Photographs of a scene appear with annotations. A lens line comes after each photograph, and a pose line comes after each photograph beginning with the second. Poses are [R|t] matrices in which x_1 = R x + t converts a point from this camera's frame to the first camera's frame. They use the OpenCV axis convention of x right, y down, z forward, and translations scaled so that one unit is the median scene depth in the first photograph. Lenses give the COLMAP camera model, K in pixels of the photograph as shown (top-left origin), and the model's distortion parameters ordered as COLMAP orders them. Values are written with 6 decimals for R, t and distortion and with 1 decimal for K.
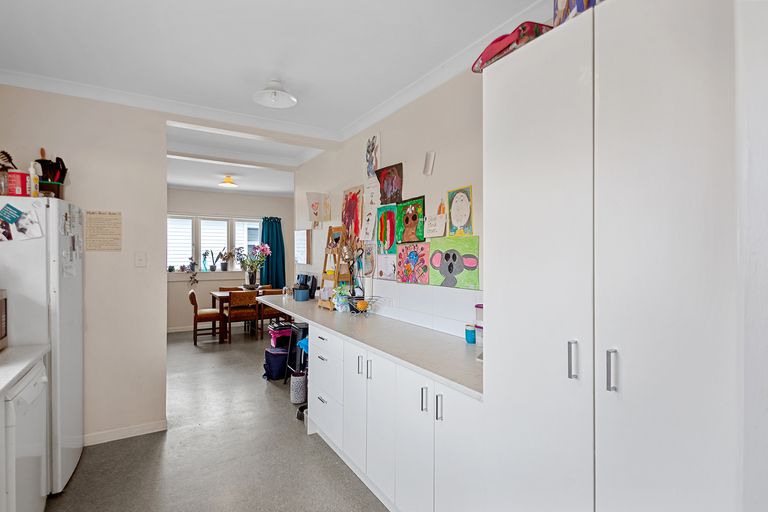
lens RADIAL K [[377.0, 0, 384.0], [0, 377.0, 256.0], [0, 0, 1]] dist [-0.001860, -0.000772]
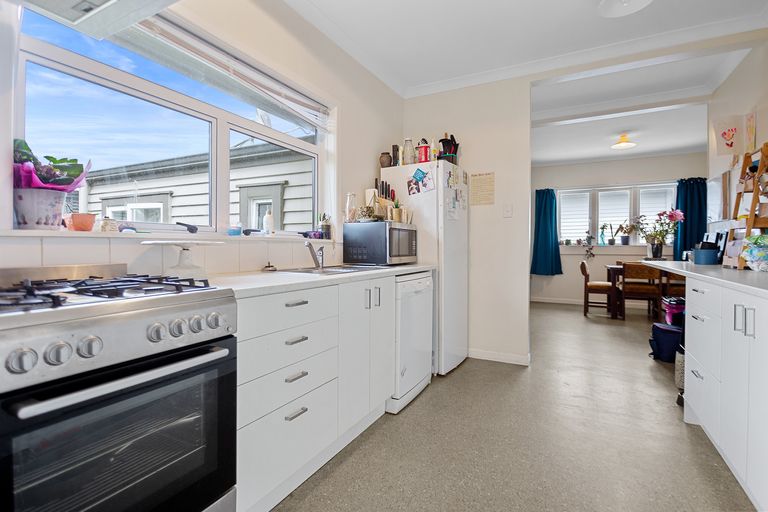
lens RADIAL K [[377.0, 0, 384.0], [0, 377.0, 256.0], [0, 0, 1]] dist [-0.001860, -0.000772]
pose [[0.503126, 0.006885, -0.864186, 0.089613], [-0.002826, 0.999976, 0.006322, 0.081096], [0.864209, -0.000739, 0.503133, 0.055130]]
